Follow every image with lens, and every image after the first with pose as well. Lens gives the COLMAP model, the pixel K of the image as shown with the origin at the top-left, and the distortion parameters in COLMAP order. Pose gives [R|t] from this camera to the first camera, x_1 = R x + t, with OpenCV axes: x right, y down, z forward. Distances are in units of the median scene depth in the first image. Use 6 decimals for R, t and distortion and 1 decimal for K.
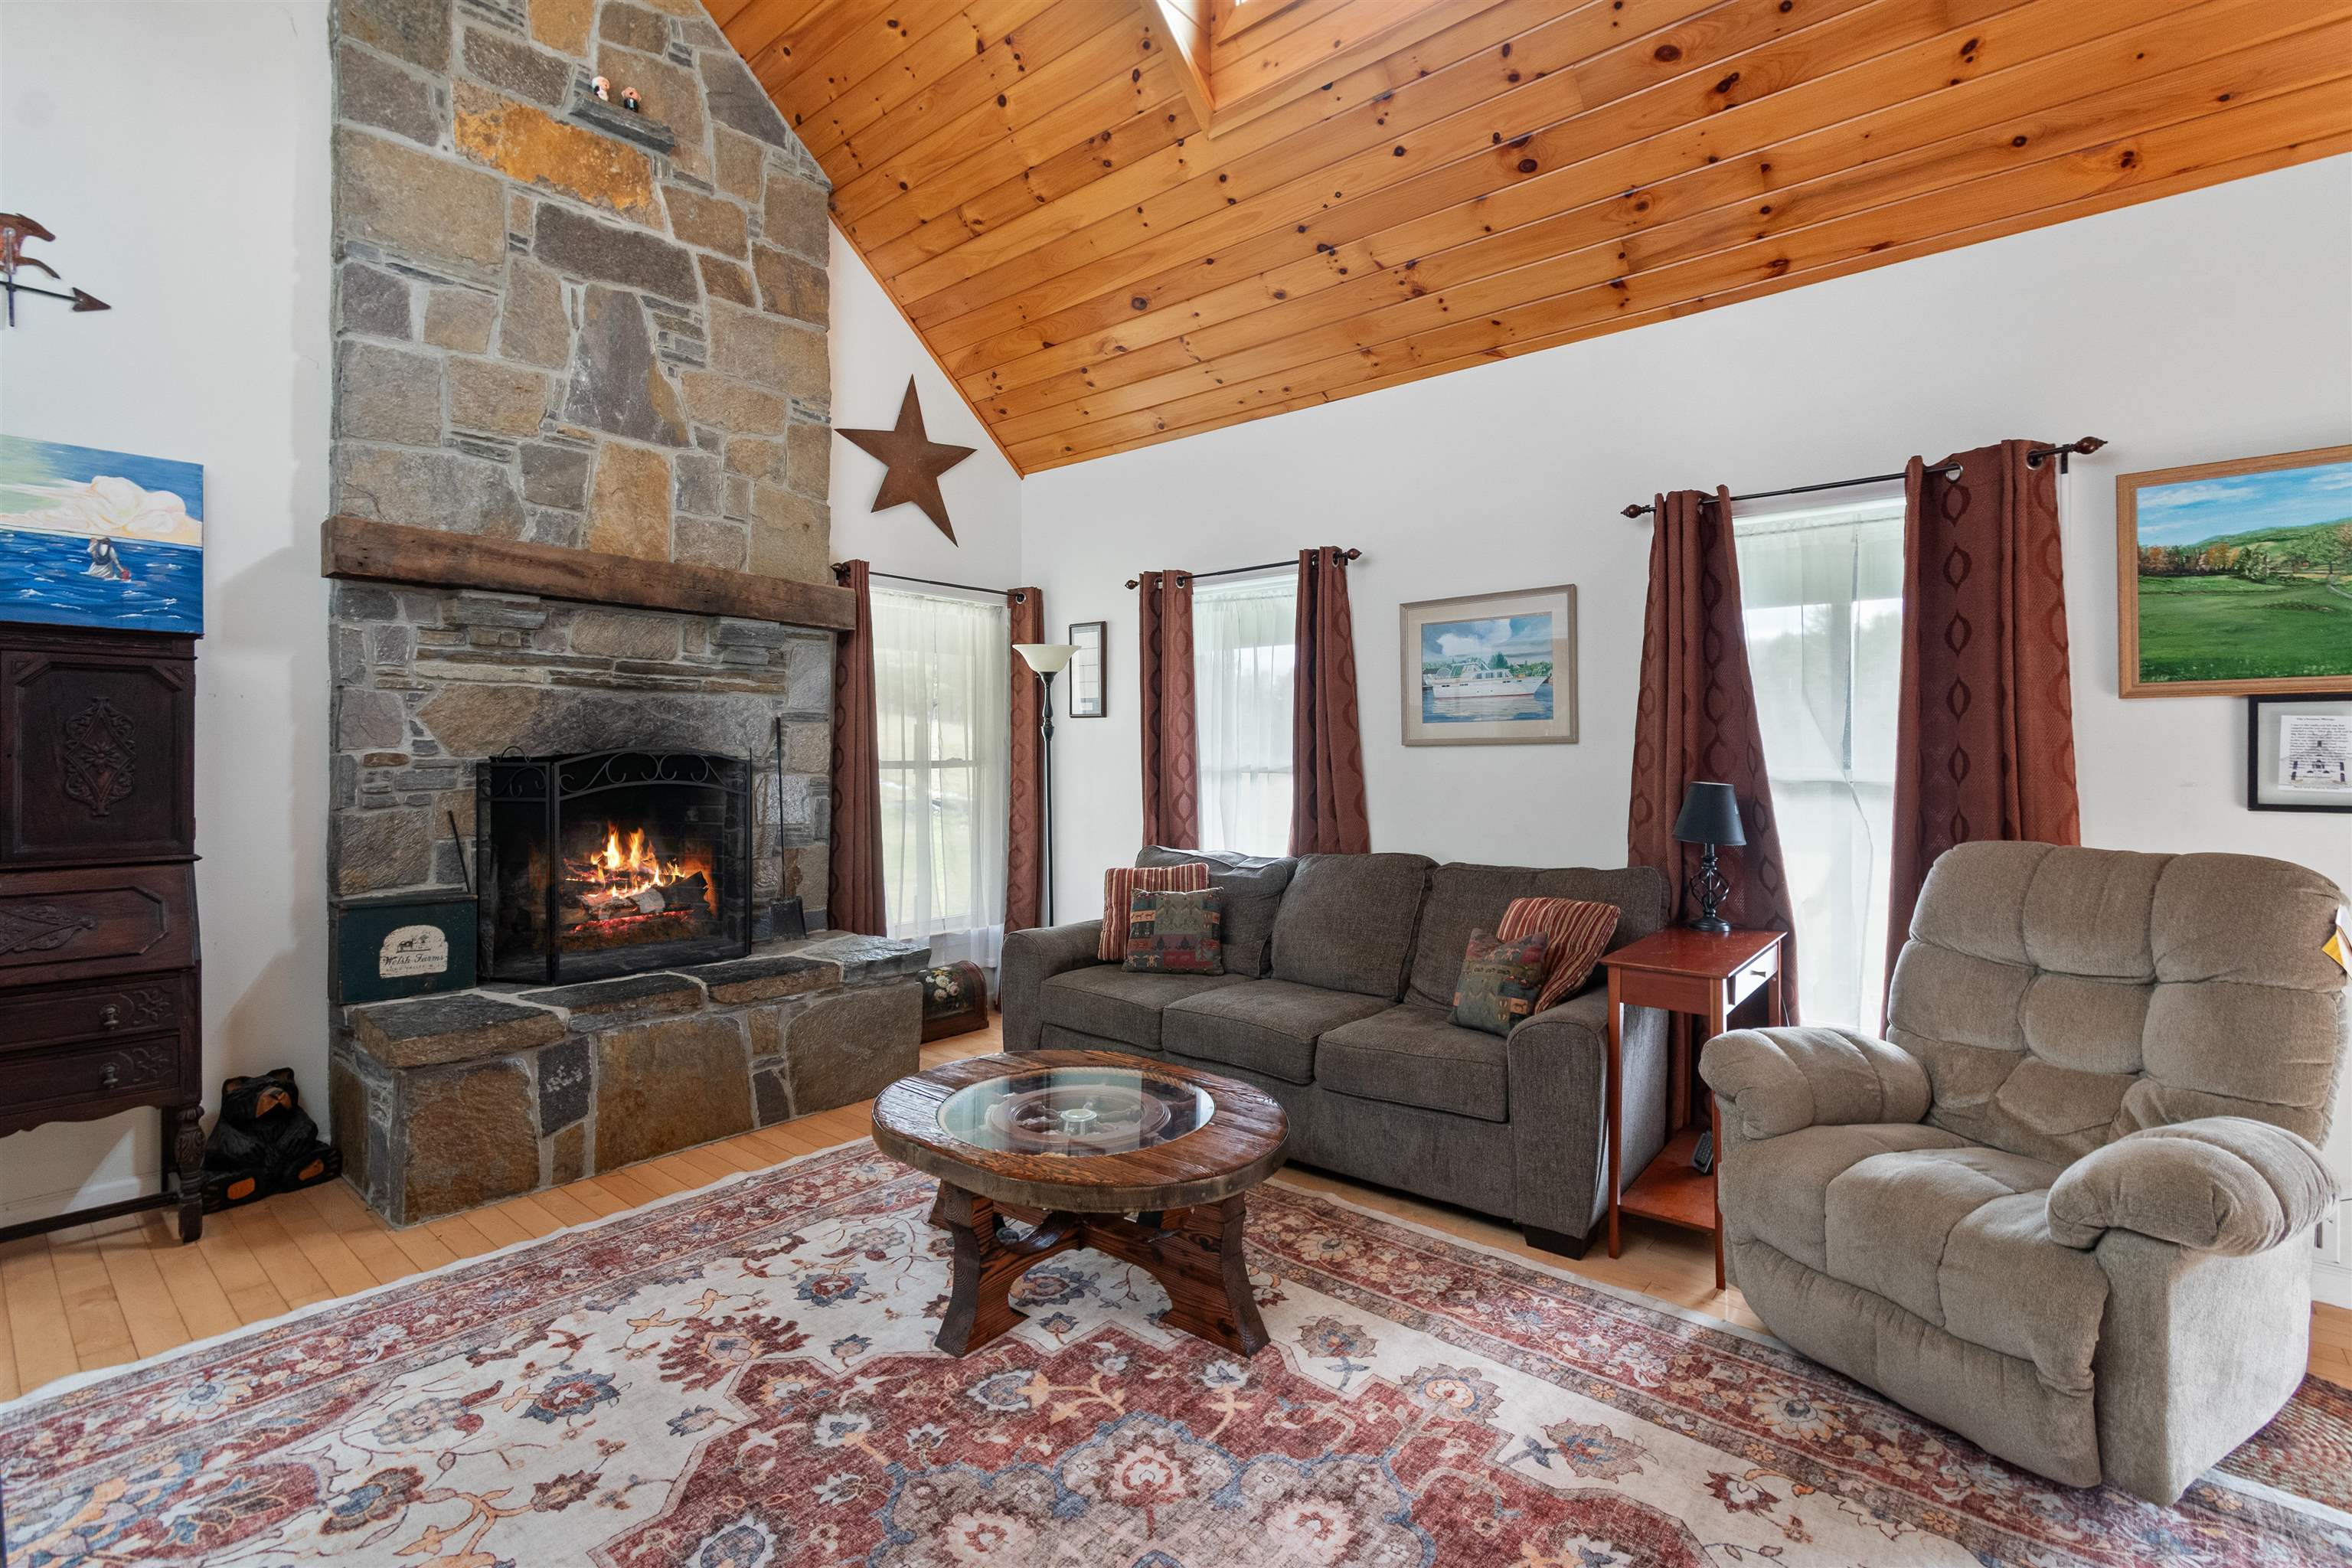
lens RADIAL K [[1050.5, 0, 1175.0], [0, 1050.5, 761.5], [0, 0, 1]] dist [0.003881, -0.001738]
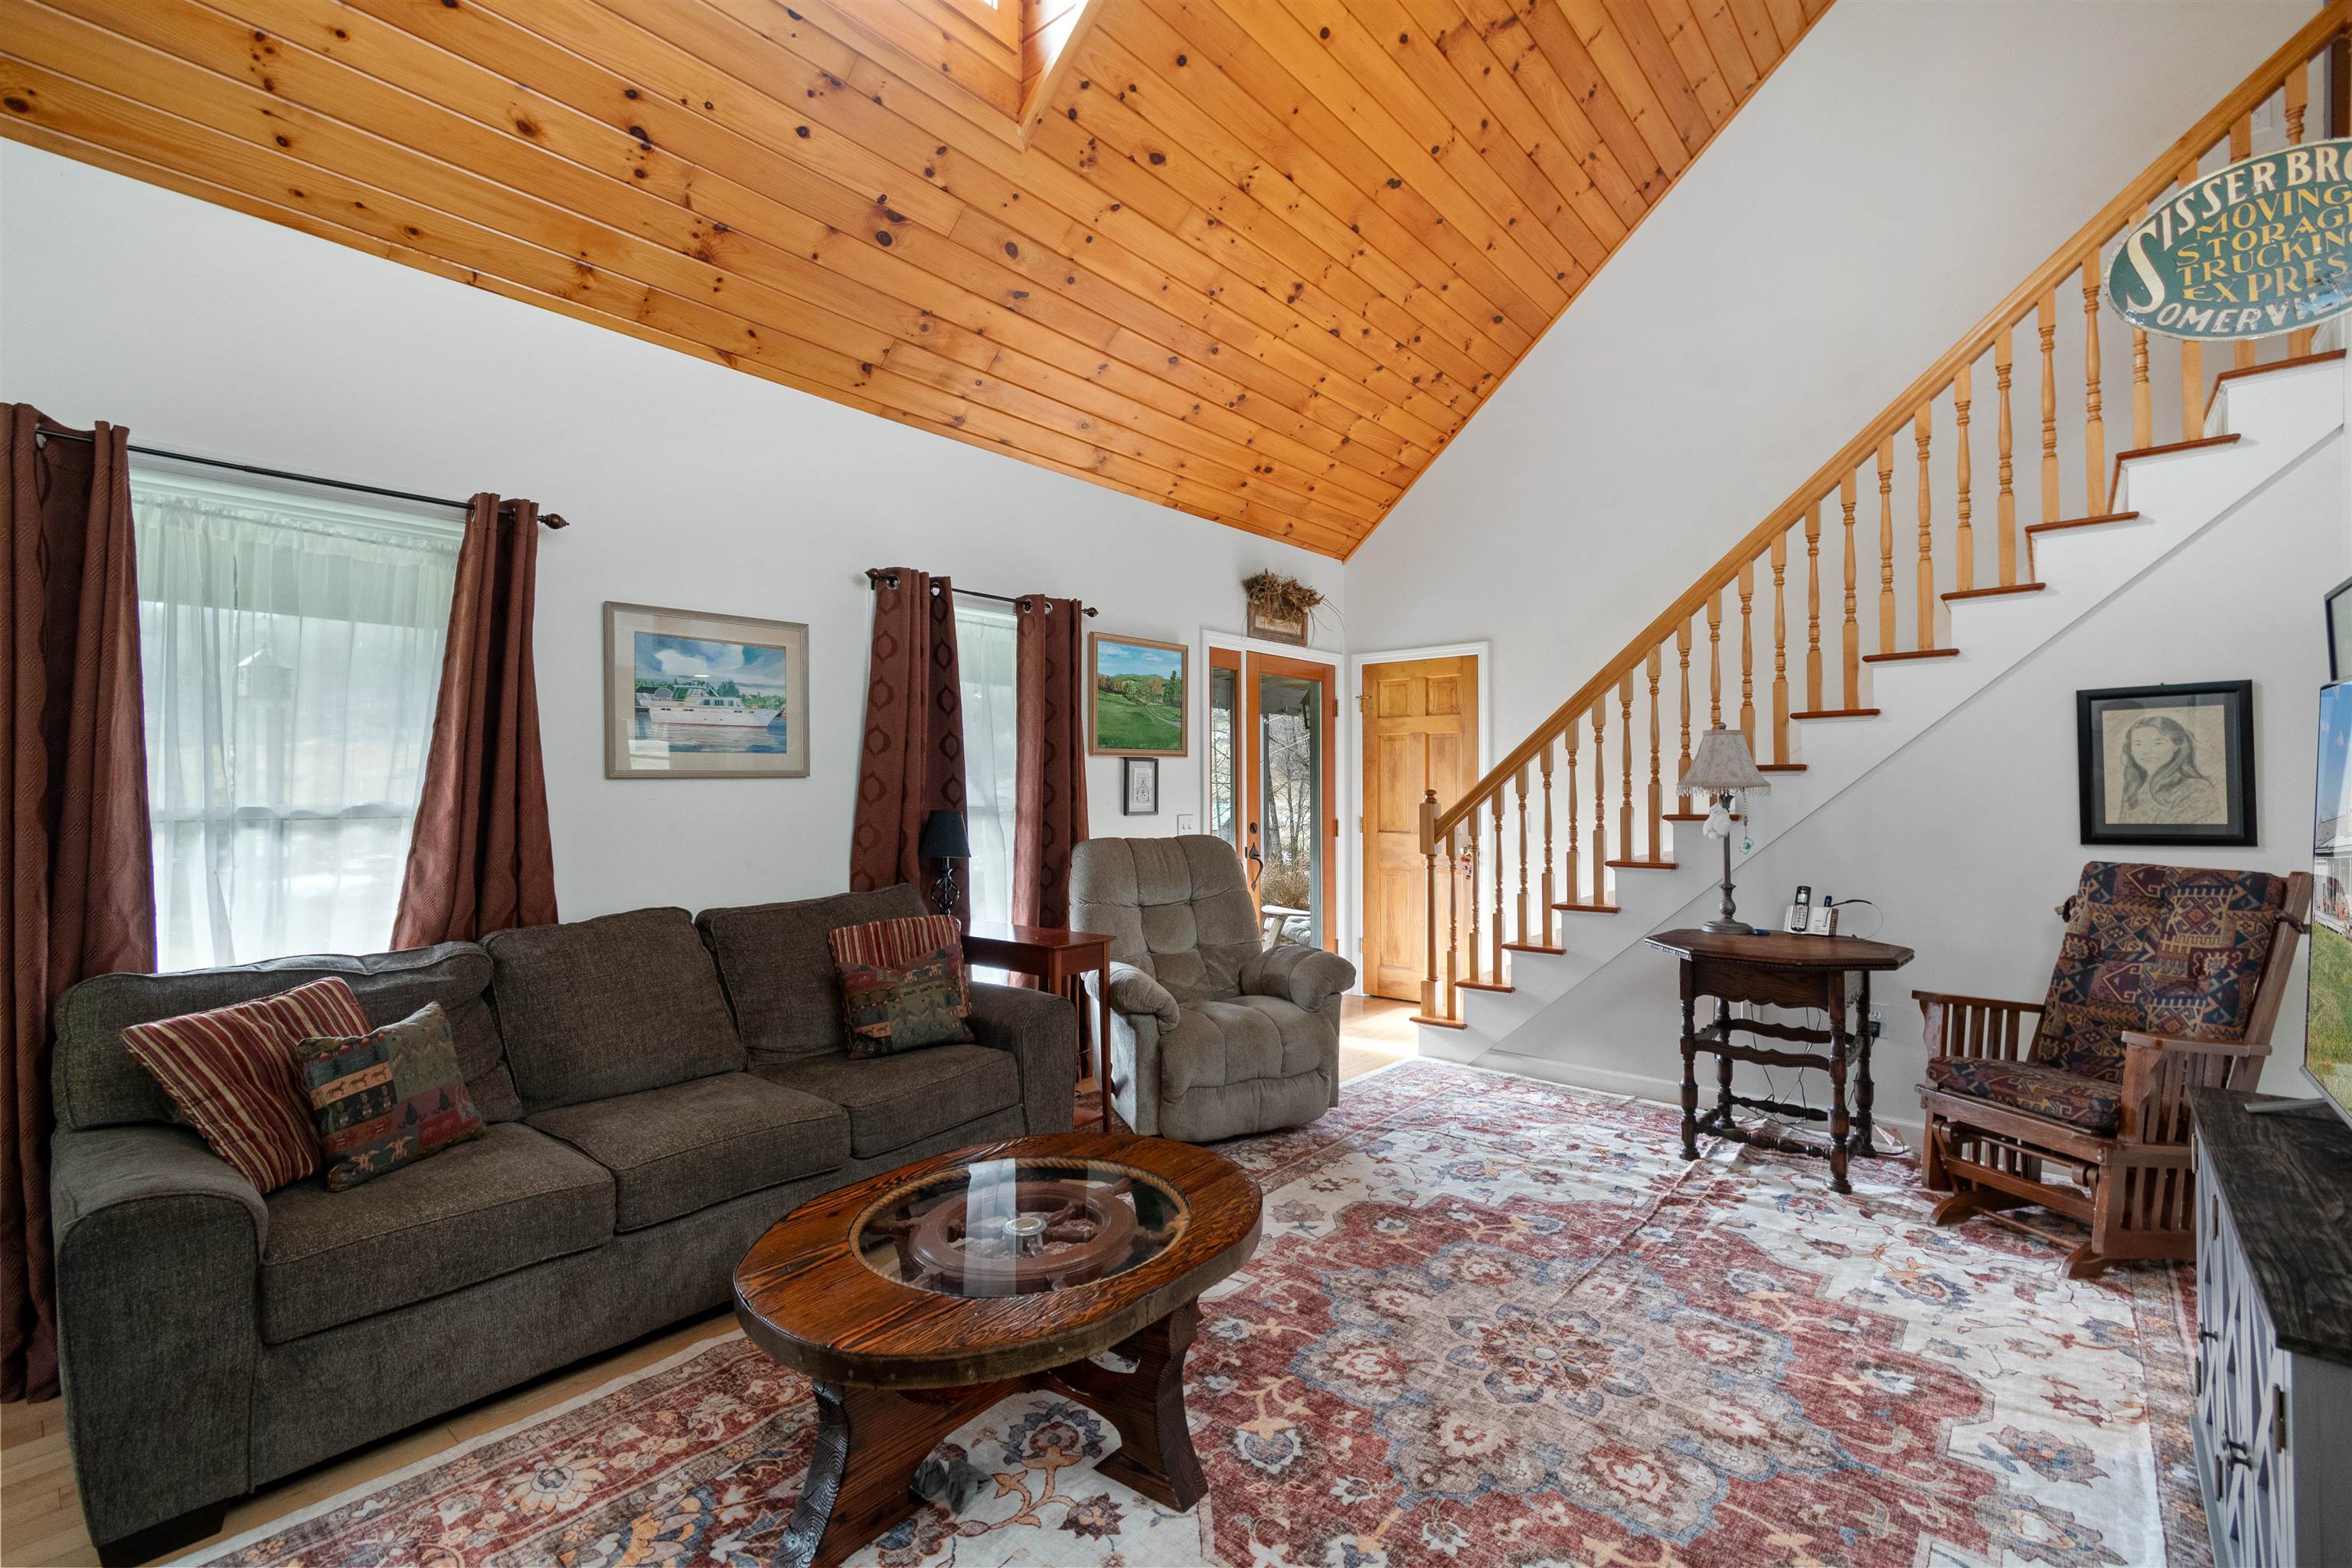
lens RADIAL K [[1050.5, 0, 1193.0], [0, 1050.5, 783.9], [0, 0, 1]] dist [0.003881, -0.001738]
pose [[-0.011388, 0.005241, 0.999921, -0.670153], [0.011834, 0.999917, -0.005107, -0.001218], [-0.999865, 0.011775, -0.011449, 0.640635]]
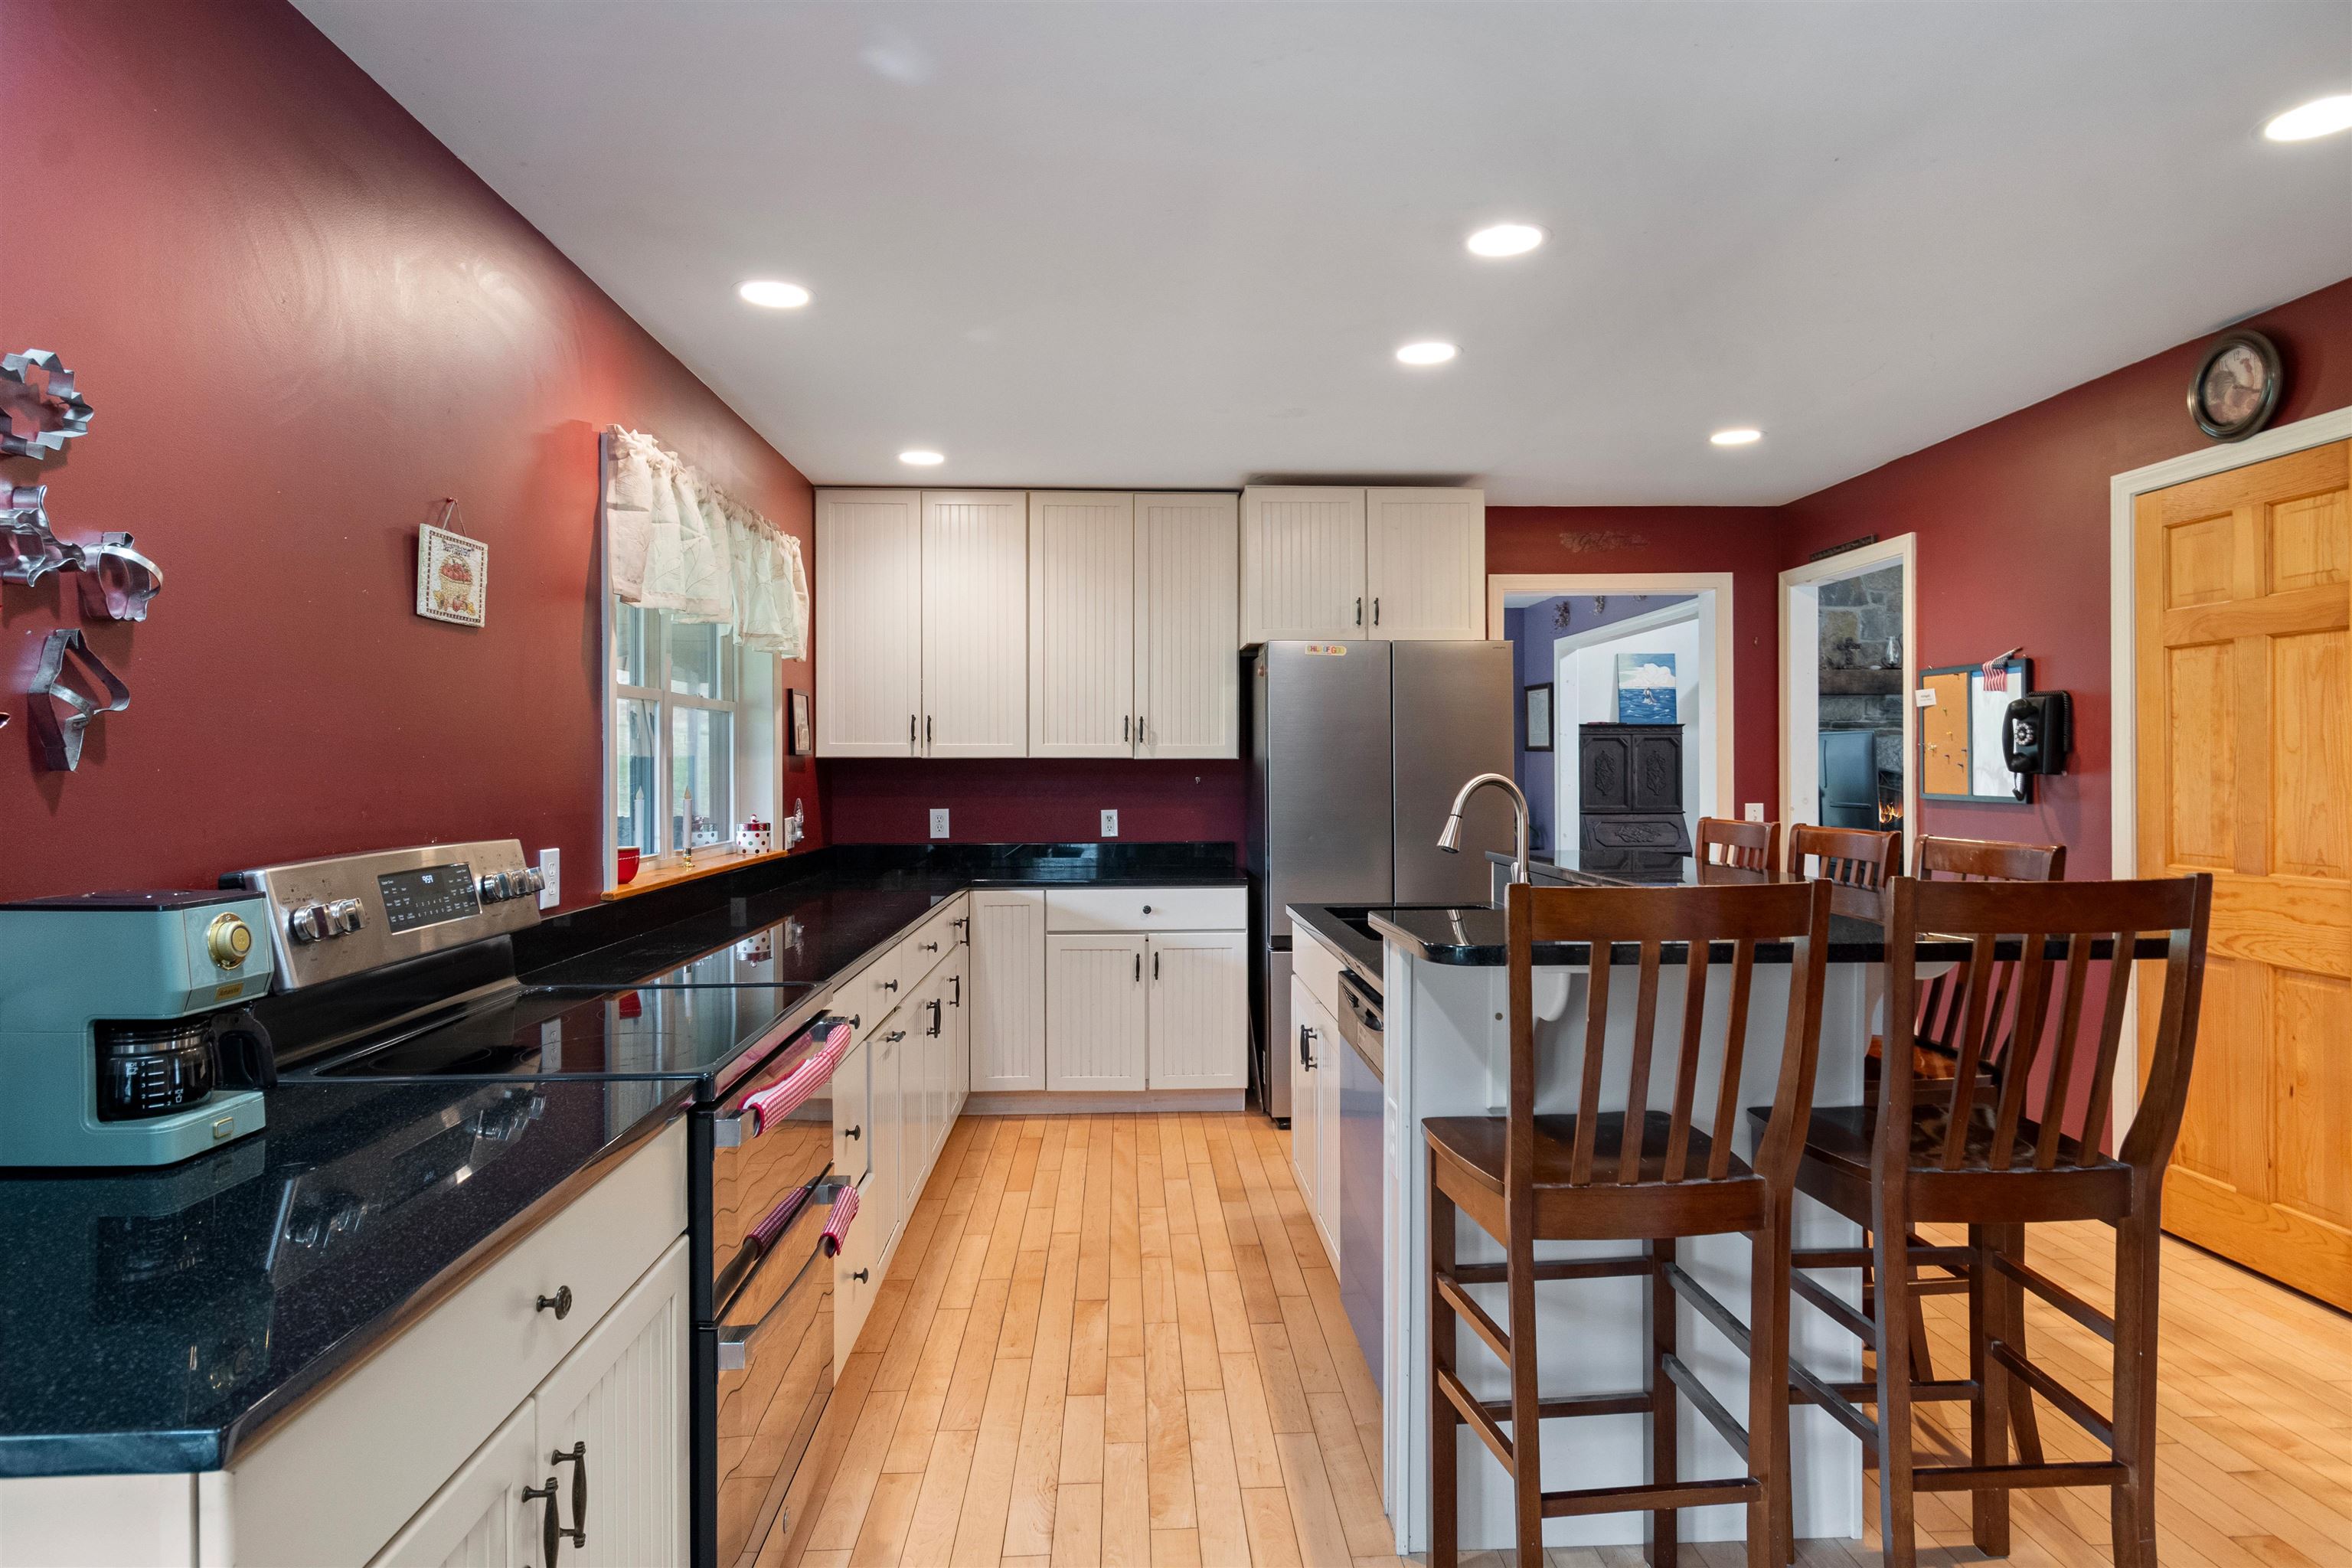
lens RADIAL K [[1276.0, 0, 1196.4], [0, 1276.0, 778.2], [0, 0, 1]] dist [-0.008405, 0.000676]
pose [[0.692699, 0.002299, -0.721223, 0.392667], [0.004590, 0.999961, 0.007596, -0.015880], [0.721212, -0.008572, 0.692661, -1.637294]]
